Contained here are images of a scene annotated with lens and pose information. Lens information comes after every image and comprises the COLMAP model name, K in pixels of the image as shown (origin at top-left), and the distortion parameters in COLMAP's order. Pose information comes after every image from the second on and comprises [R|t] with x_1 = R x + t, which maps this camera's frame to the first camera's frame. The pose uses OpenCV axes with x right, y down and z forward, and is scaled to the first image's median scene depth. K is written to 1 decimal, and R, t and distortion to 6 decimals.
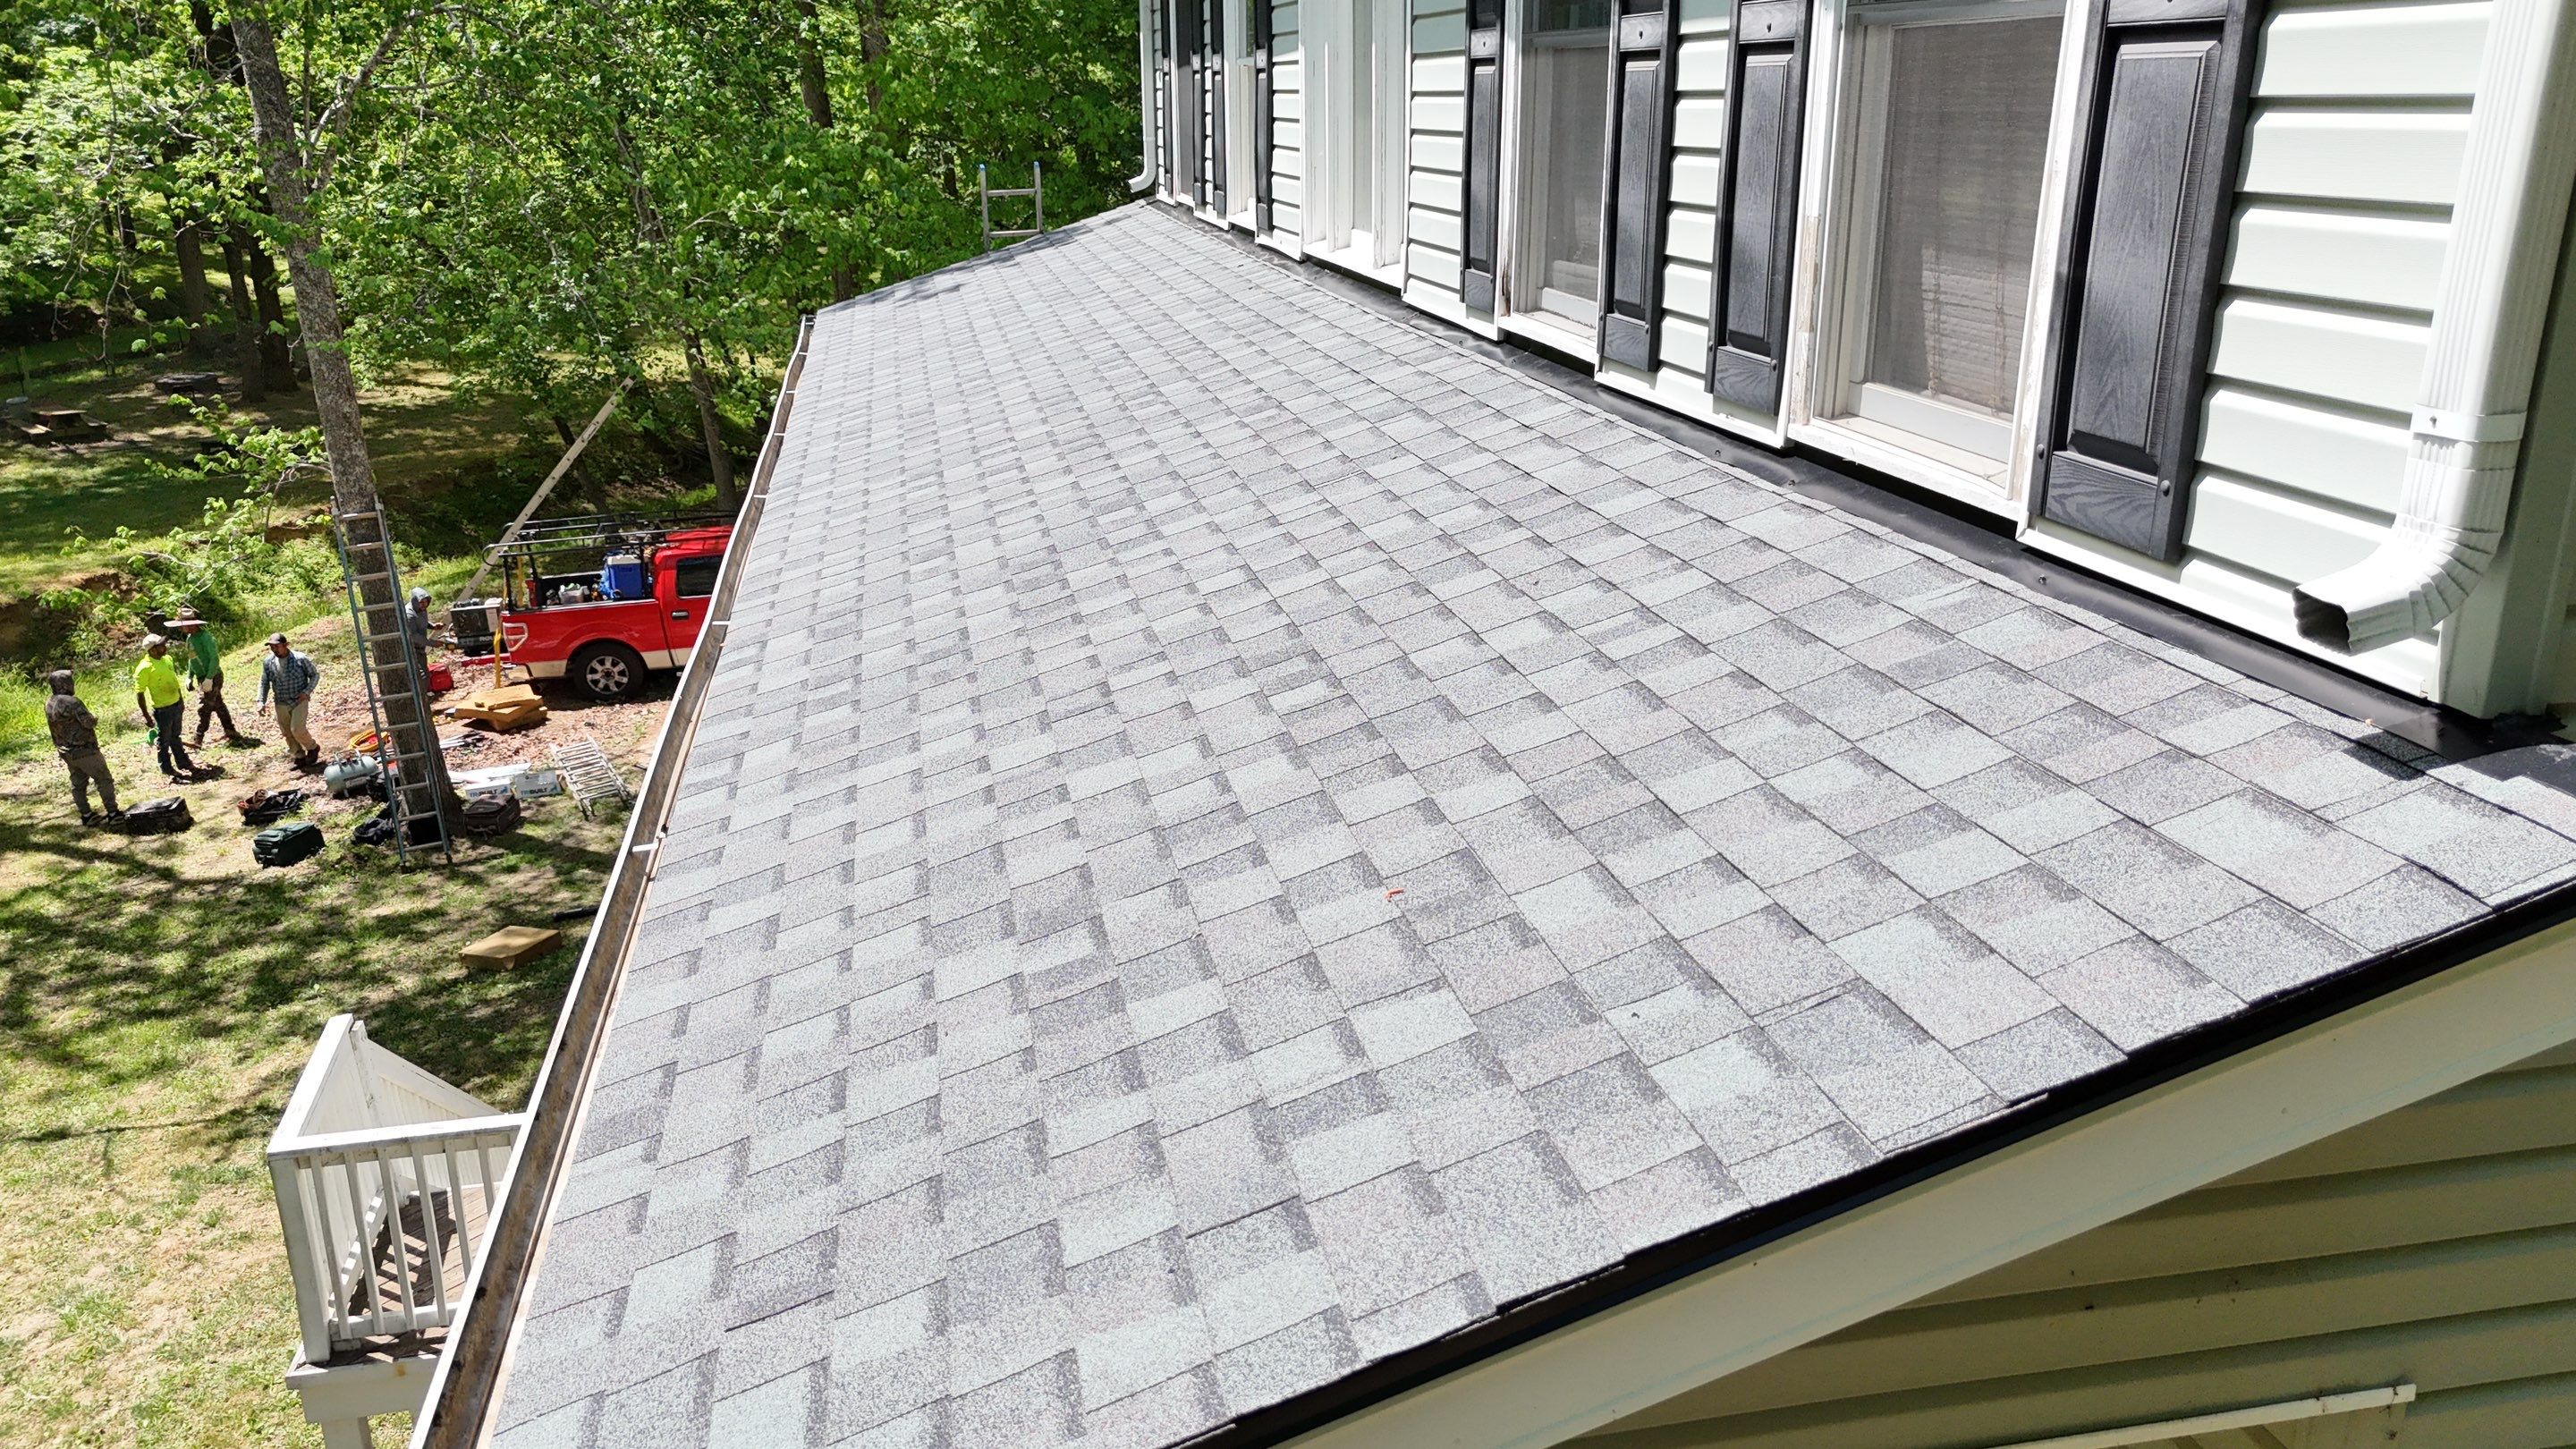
lens RADIAL K [[1895.2, 0, 1283.9], [0, 1895.2, 716.8], [0, 0, 1]] dist [0.064707, -0.062460]
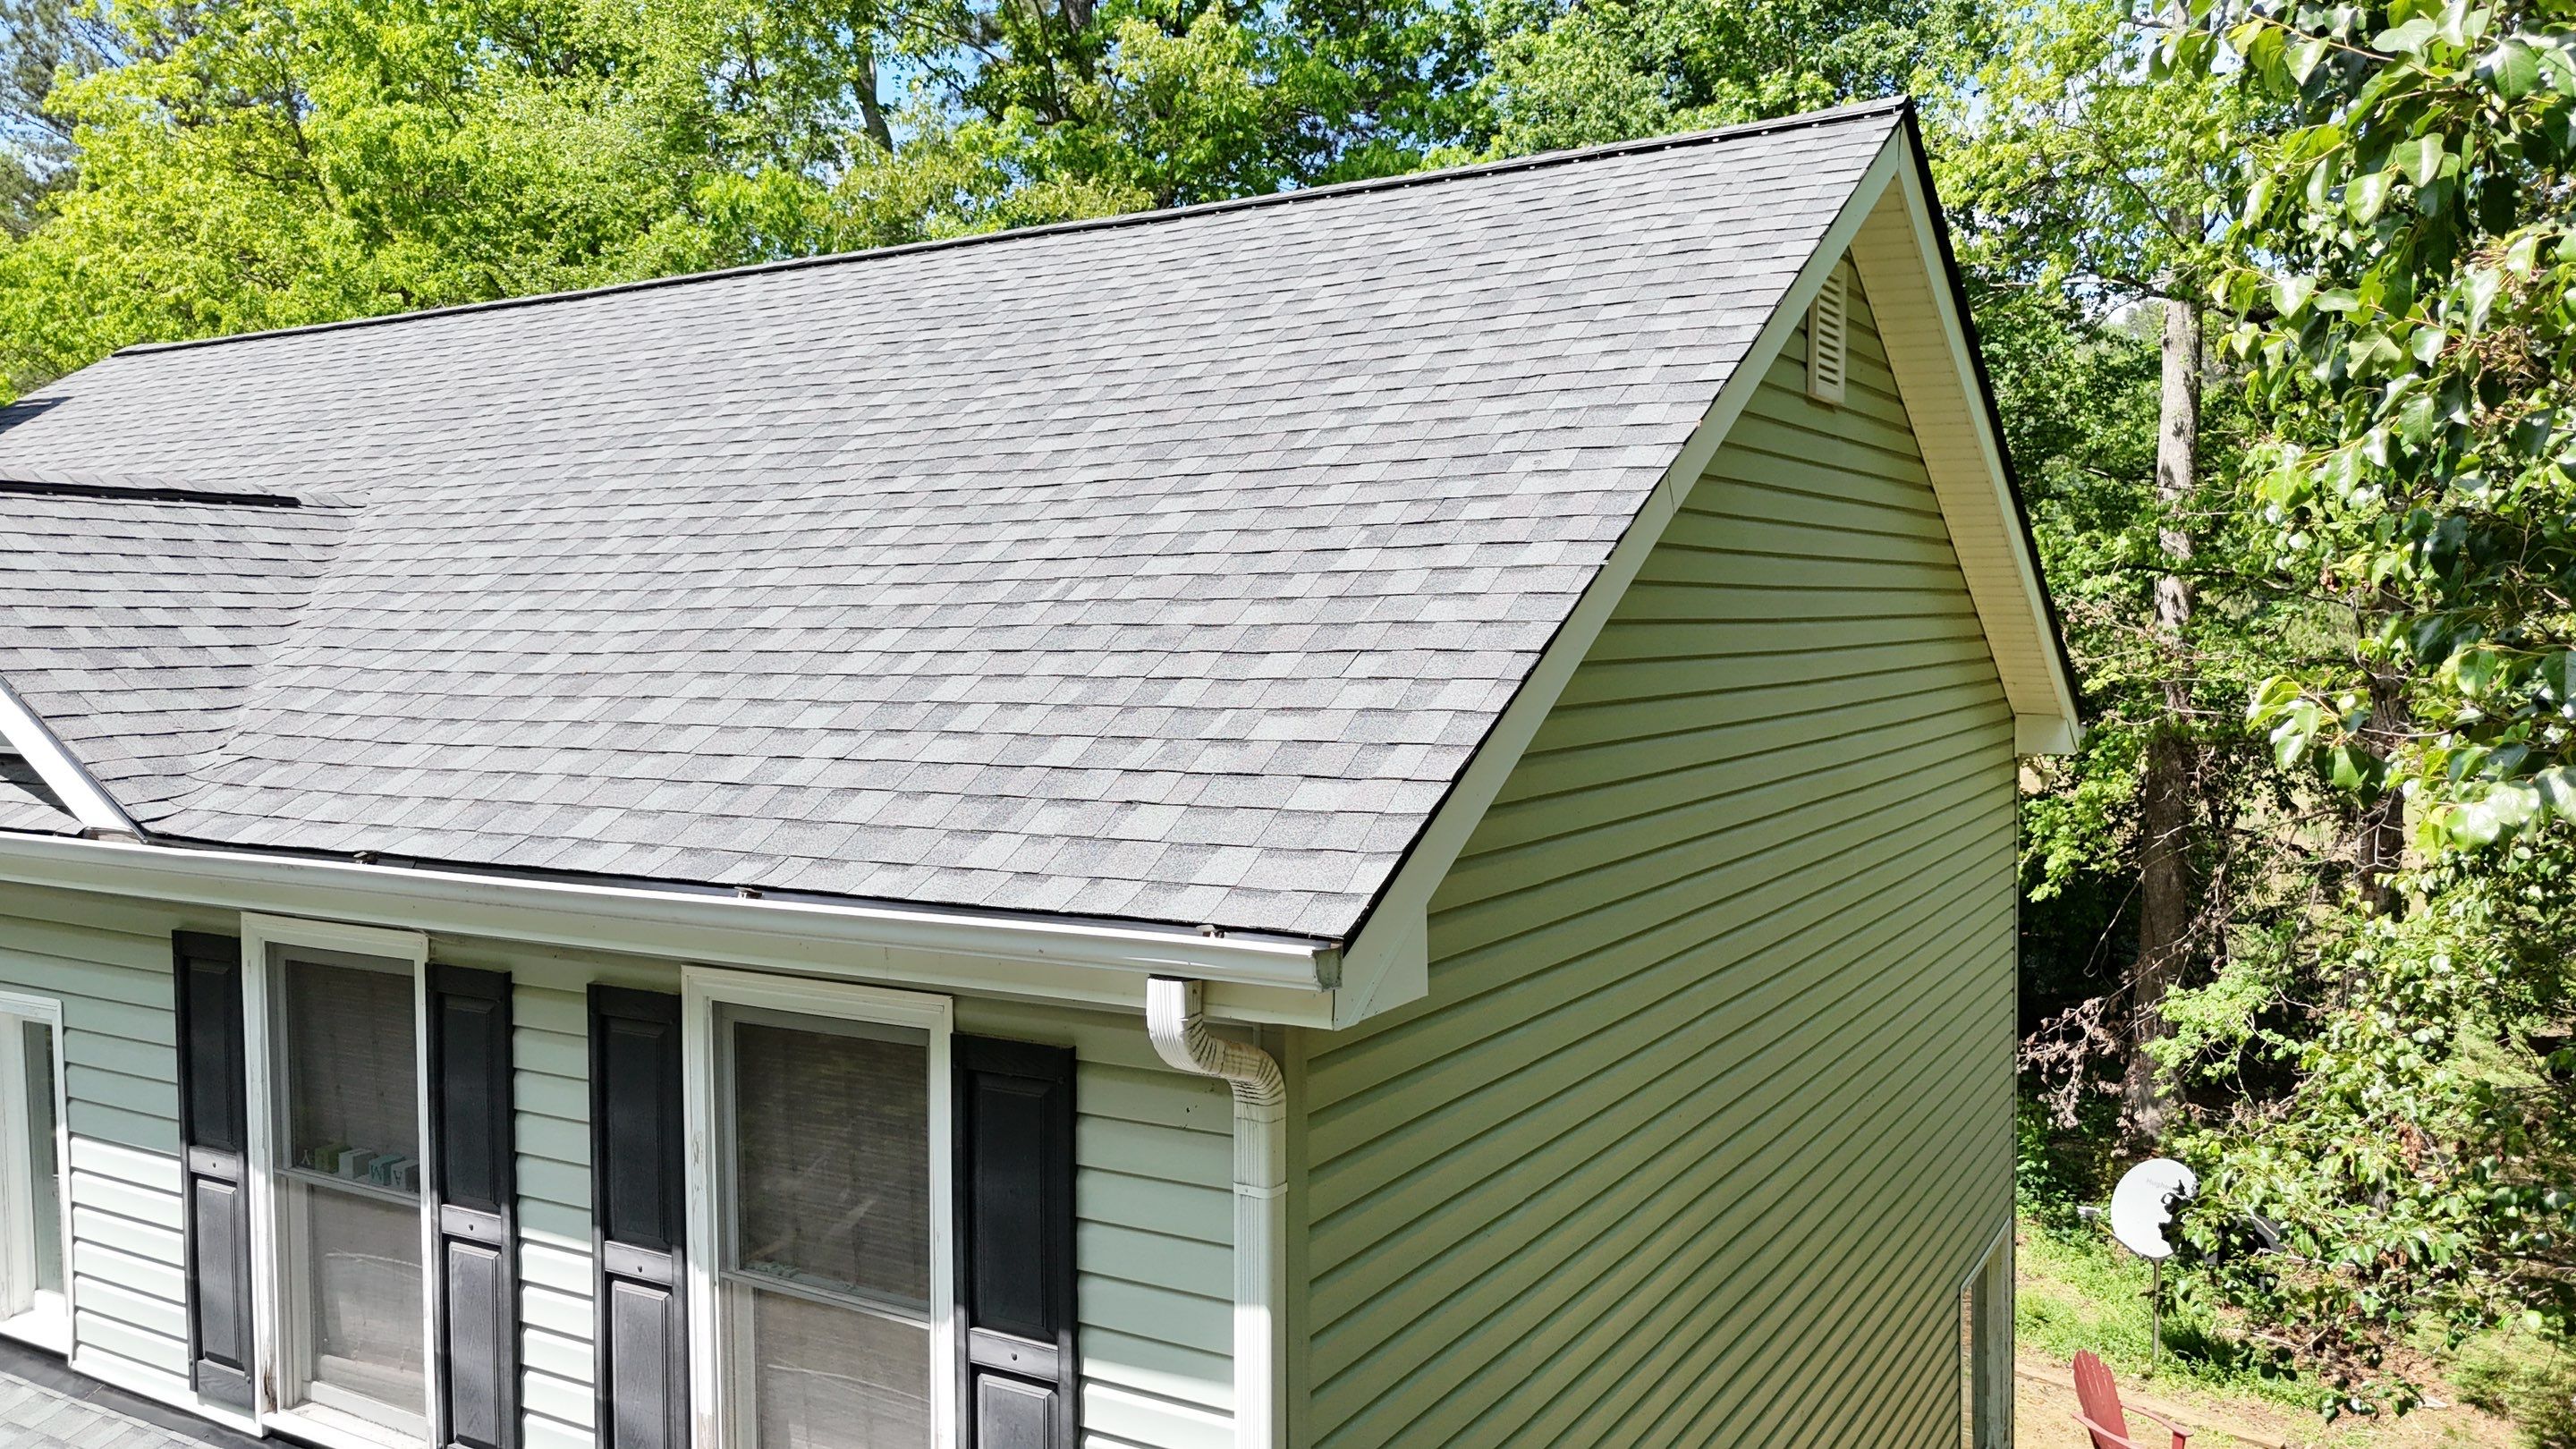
lens RADIAL K [[1895.2, 0, 1296.4], [0, 1895.2, 717.2], [0, 0, 1]] dist [0.064707, -0.062460]
pose [[0.670025, -0.035320, 0.741498, -0.441355], [0.236769, 0.956866, -0.168368, -0.422092], [-0.703567, 0.288374, 0.649487, -0.312837]]
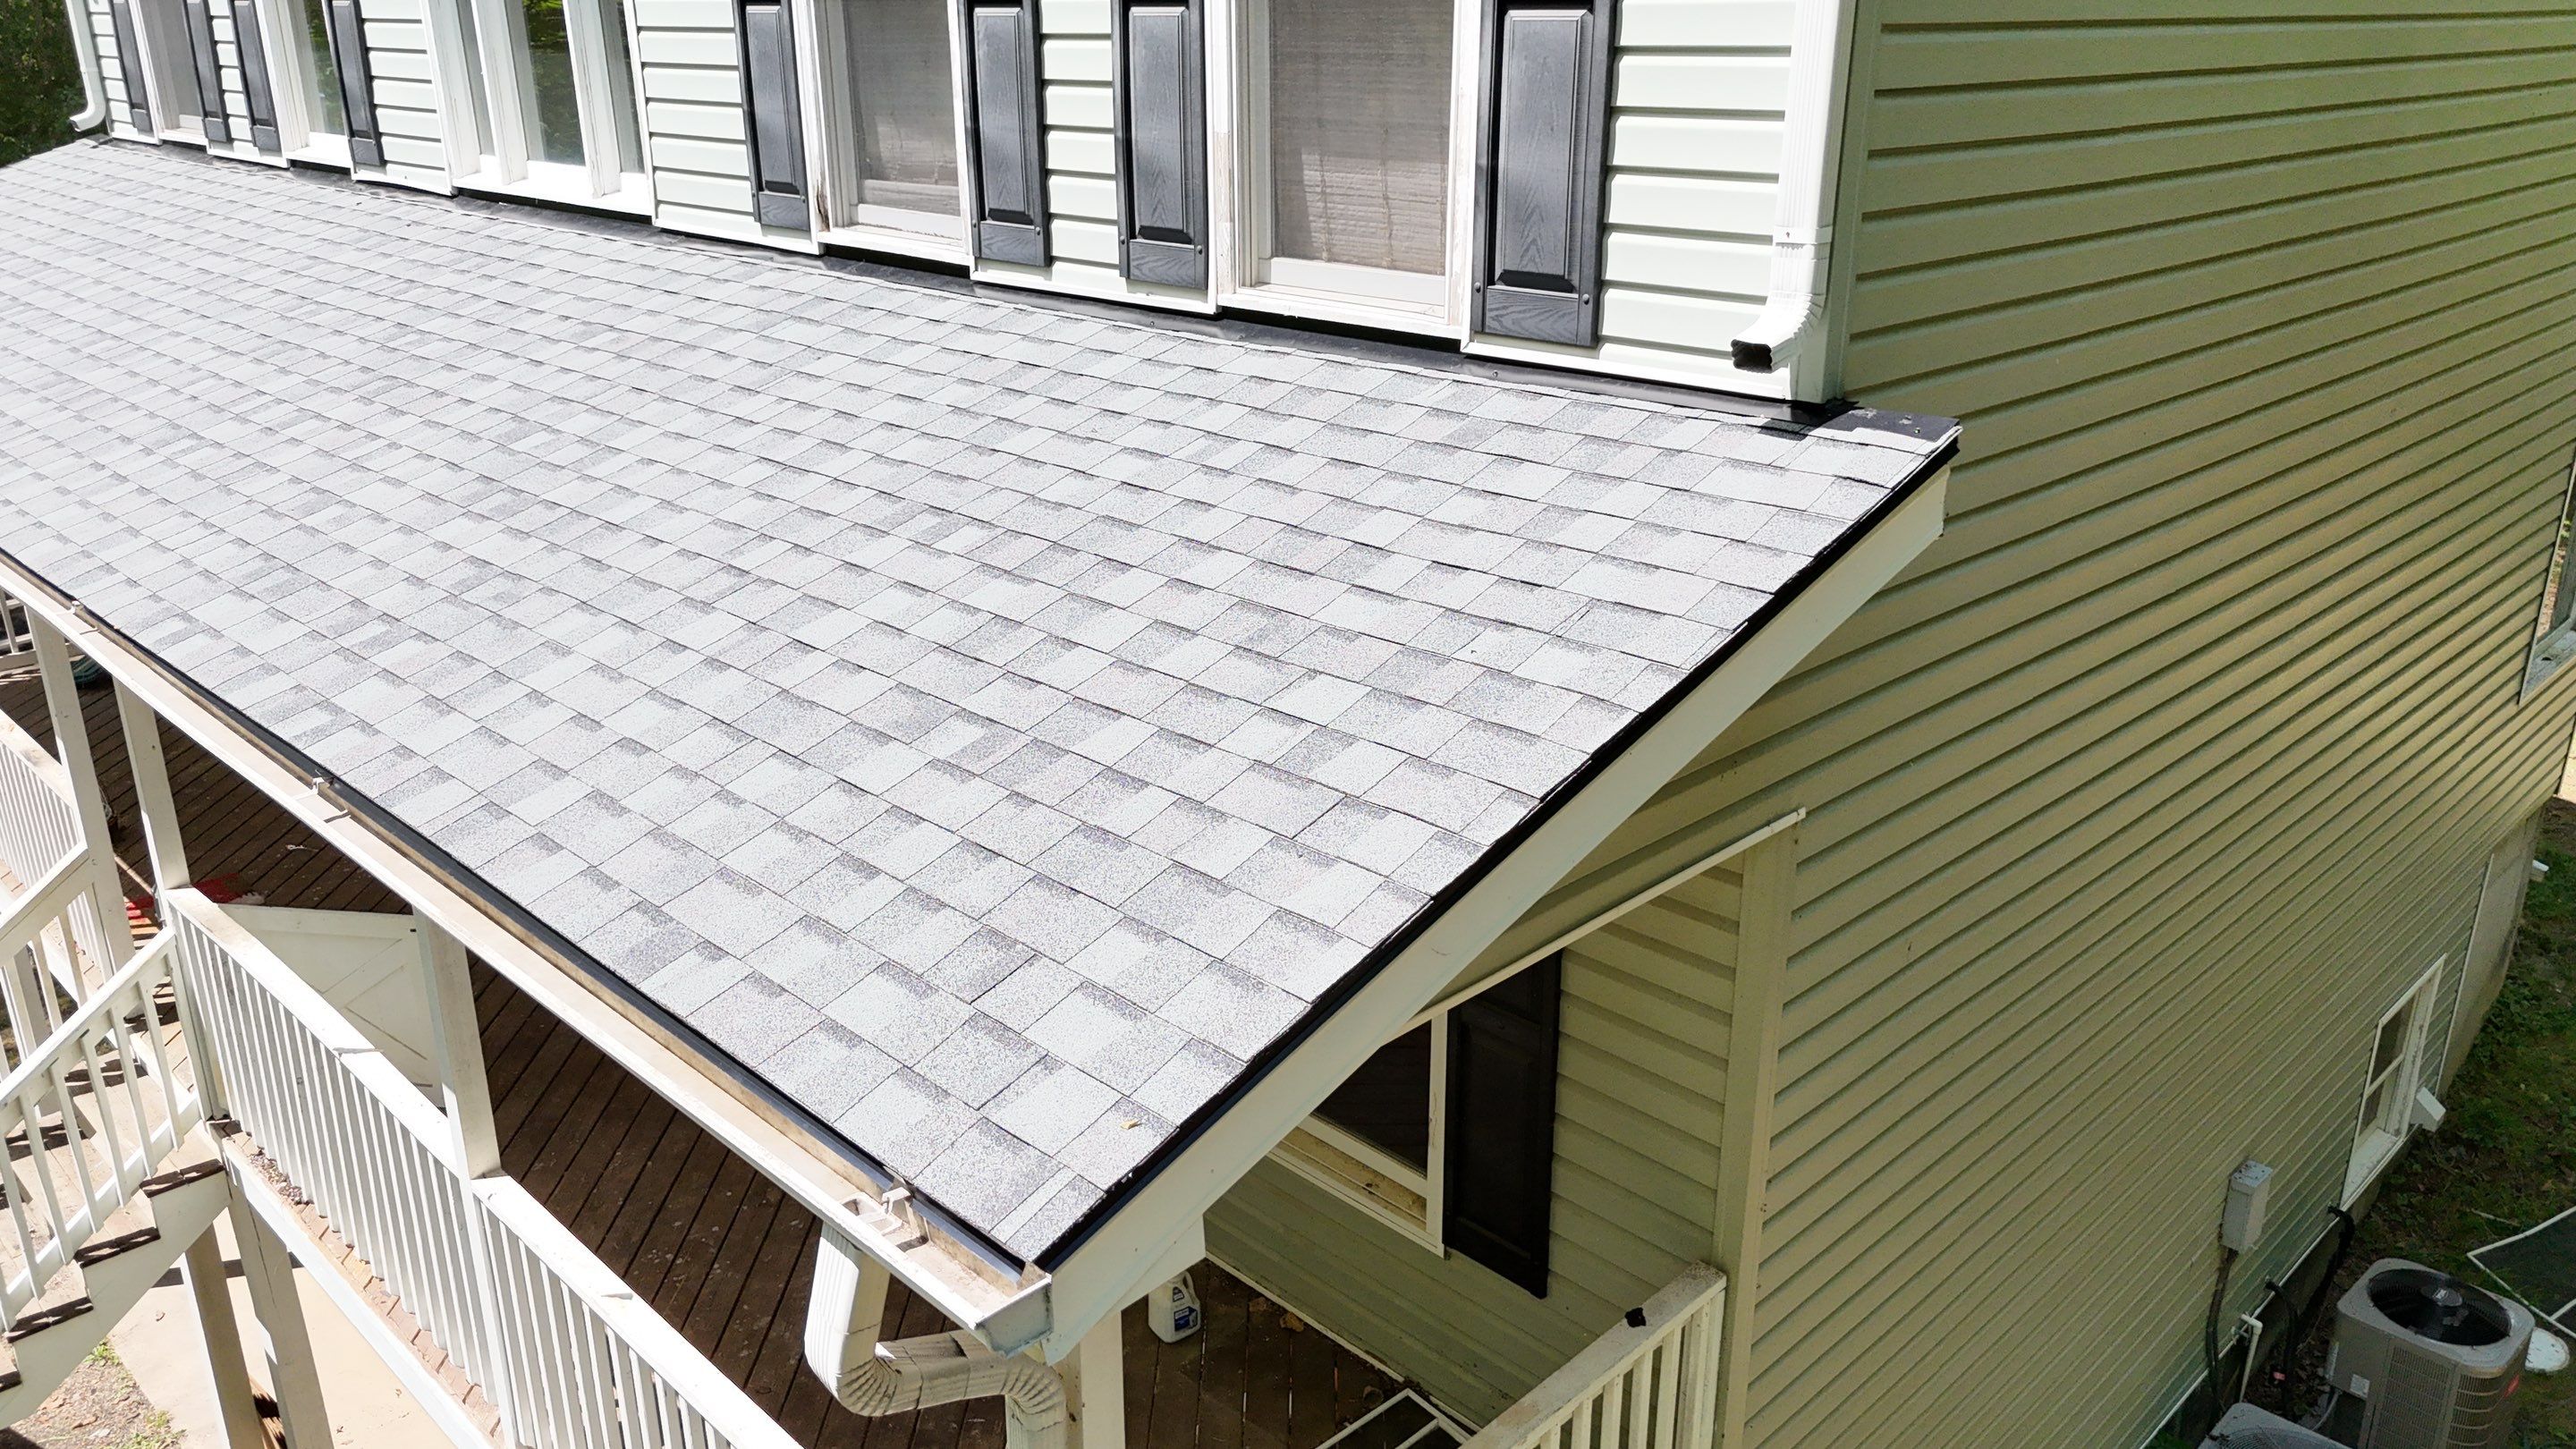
lens RADIAL K [[1895.2, 0, 1288.5], [0, 1895.2, 718.2], [0, 0, 1]] dist [0.064707, -0.062460]
pose [[0.832649, -0.185852, 0.521685, -0.466878], [0.167768, 0.982393, 0.082211, 0.036264], [-0.527779, 0.019069, 0.849168, -0.140389]]
